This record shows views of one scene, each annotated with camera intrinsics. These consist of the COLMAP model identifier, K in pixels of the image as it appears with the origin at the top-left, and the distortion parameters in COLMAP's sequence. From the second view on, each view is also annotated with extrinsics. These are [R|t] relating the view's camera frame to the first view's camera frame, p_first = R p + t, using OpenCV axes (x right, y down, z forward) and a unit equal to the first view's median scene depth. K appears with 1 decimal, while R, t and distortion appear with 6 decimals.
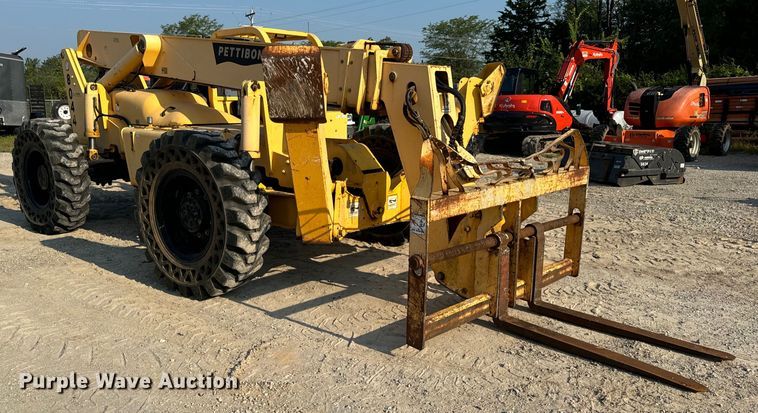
lens RADIAL K [[617.2, 0, 377.9], [0, 617.2, 196.7], [0, 0, 1]] dist [0.079652, -0.150456]
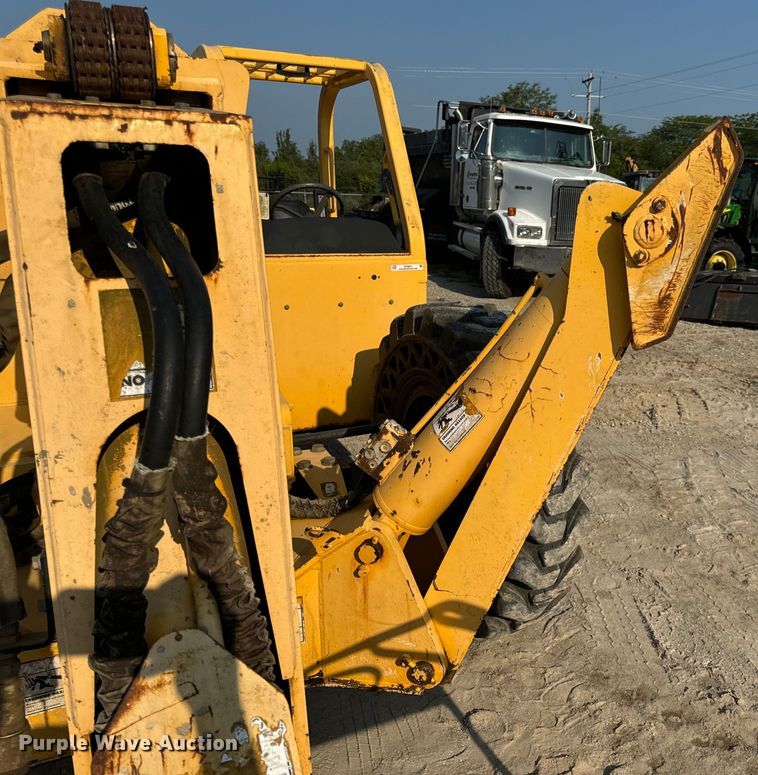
lens RADIAL K [[785.3, 0, 505.9], [0, 785.3, 386.3], [0, 0, 1]] dist [0.026674, -0.000009]
pose [[0.949141, 0.099503, -0.298716, 0.229762], [-0.074851, 0.992859, 0.092892, -0.147527], [0.305825, -0.065808, 0.949811, 0.731528]]
